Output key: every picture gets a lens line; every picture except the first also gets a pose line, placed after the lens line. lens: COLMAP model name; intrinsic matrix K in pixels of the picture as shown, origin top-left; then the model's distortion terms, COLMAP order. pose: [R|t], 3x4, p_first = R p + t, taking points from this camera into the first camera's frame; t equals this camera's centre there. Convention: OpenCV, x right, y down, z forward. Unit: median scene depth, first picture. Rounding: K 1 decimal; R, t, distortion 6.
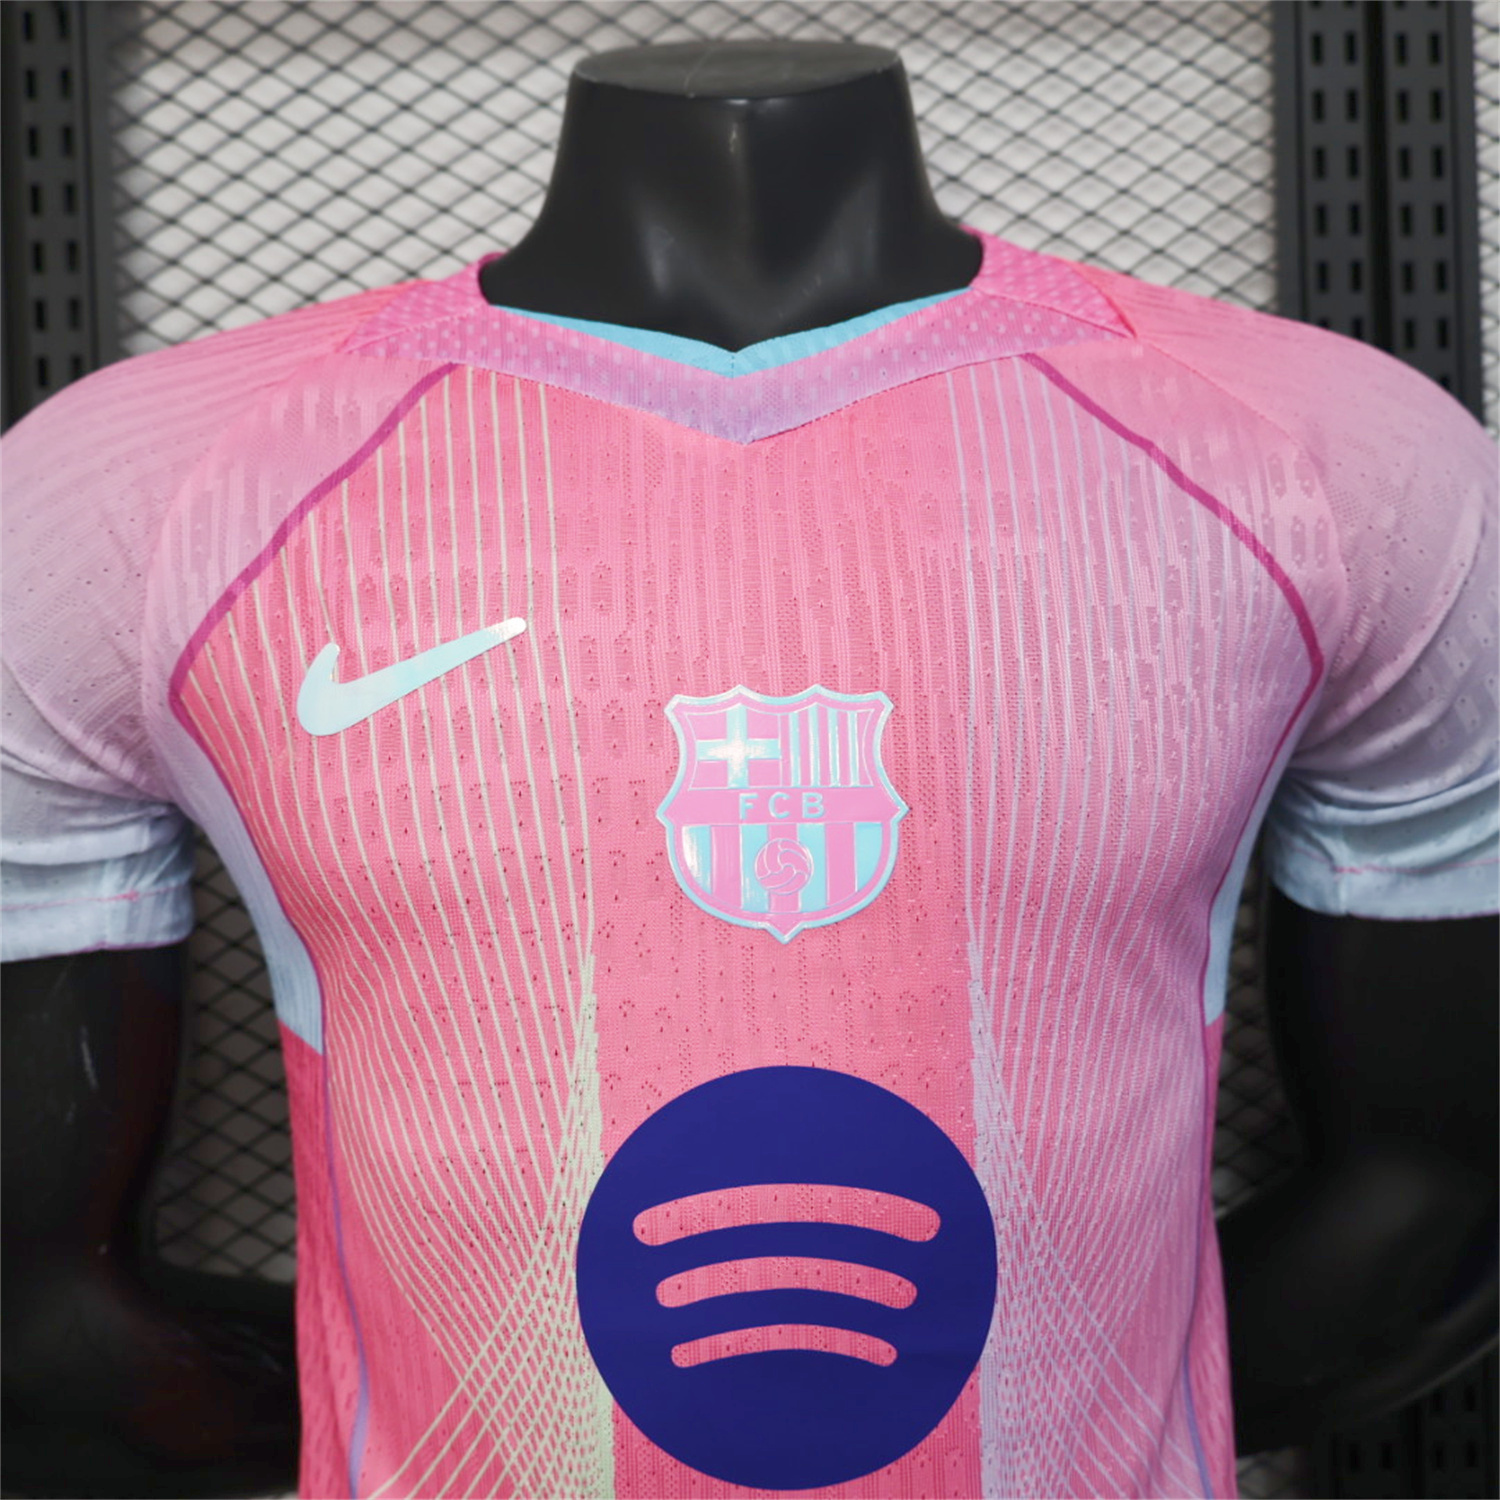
lens RADIAL K [[1587.0, 0, 722.2], [0, 1587.0, 684.6], [0, 0, 1]] dist [0.007143, -0.002288]
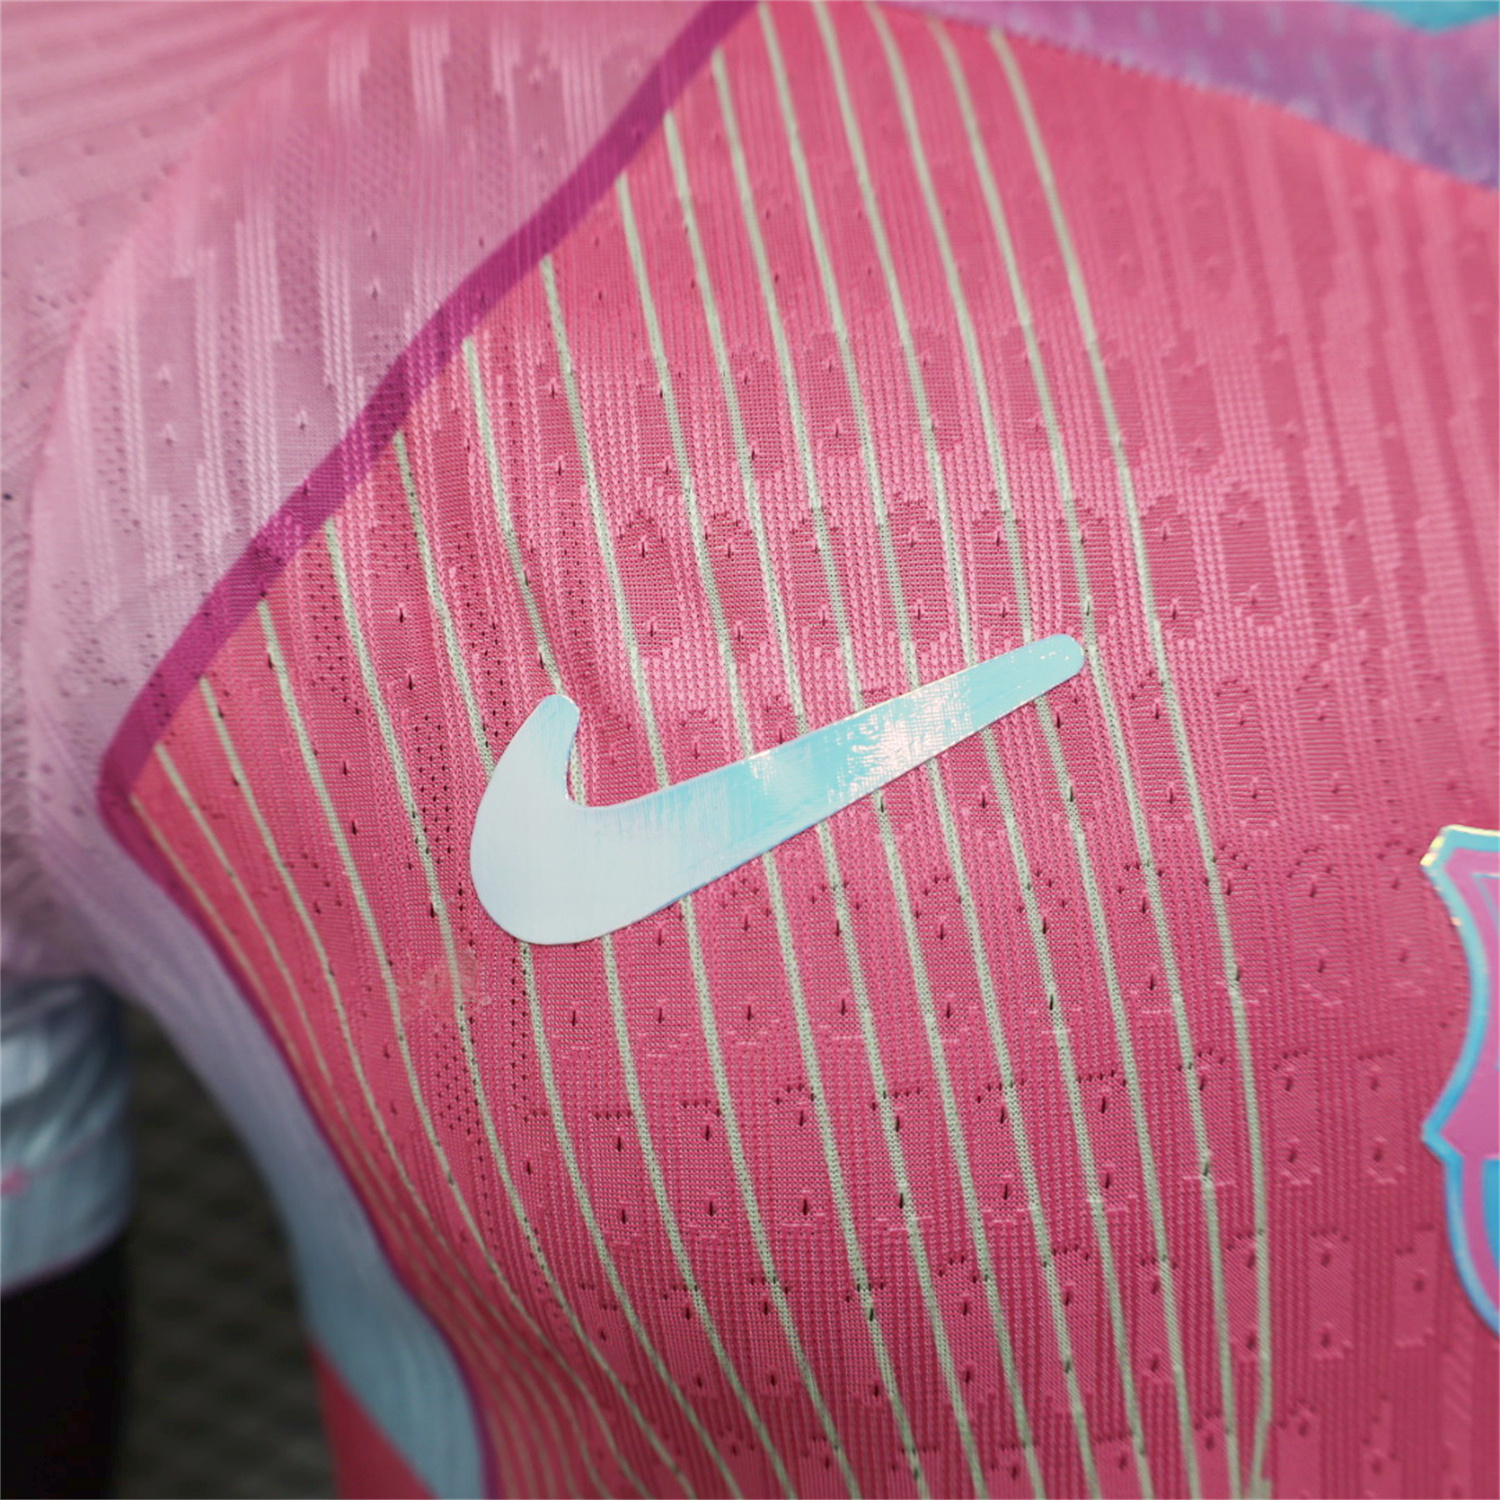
lens RADIAL K [[1587.5, 0, 750.9], [0, 1587.5, 631.0], [0, 0, 1]] dist [-0.004074, -0.000672]
pose [[0.989769, -0.012023, 0.142171, -0.257060], [-0.005079, 0.992843, 0.119322, -0.088410], [-0.142588, -0.118824, 0.982624, 0.624290]]
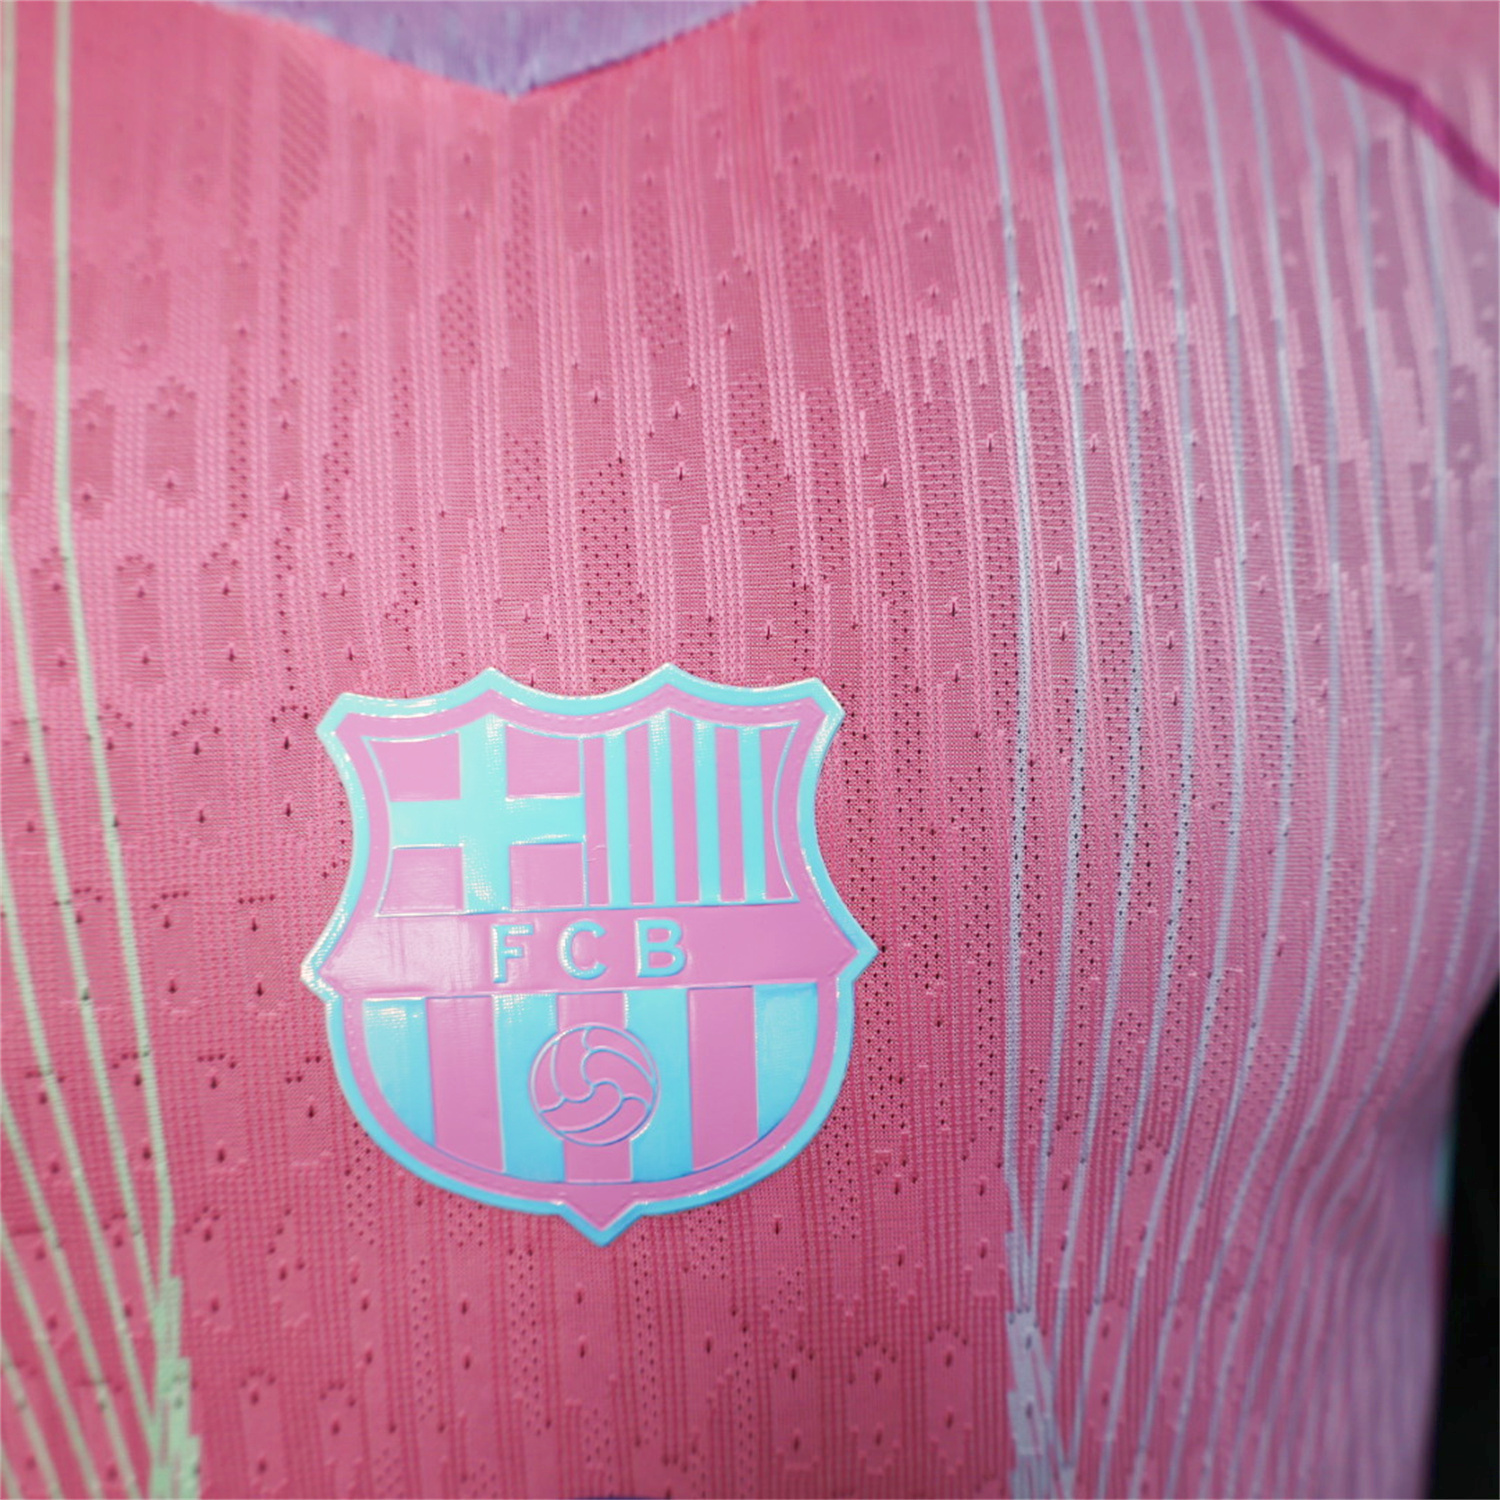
lens RADIAL K [[1587.0, 0, 722.2], [0, 1587.0, 684.6], [0, 0, 1]] dist [0.007143, -0.002288]
pose [[0.999799, -0.014486, 0.013853, 0.067201], [0.011982, 0.986003, 0.166296, -0.065594], [-0.016068, -0.166096, 0.985979, 0.560975]]
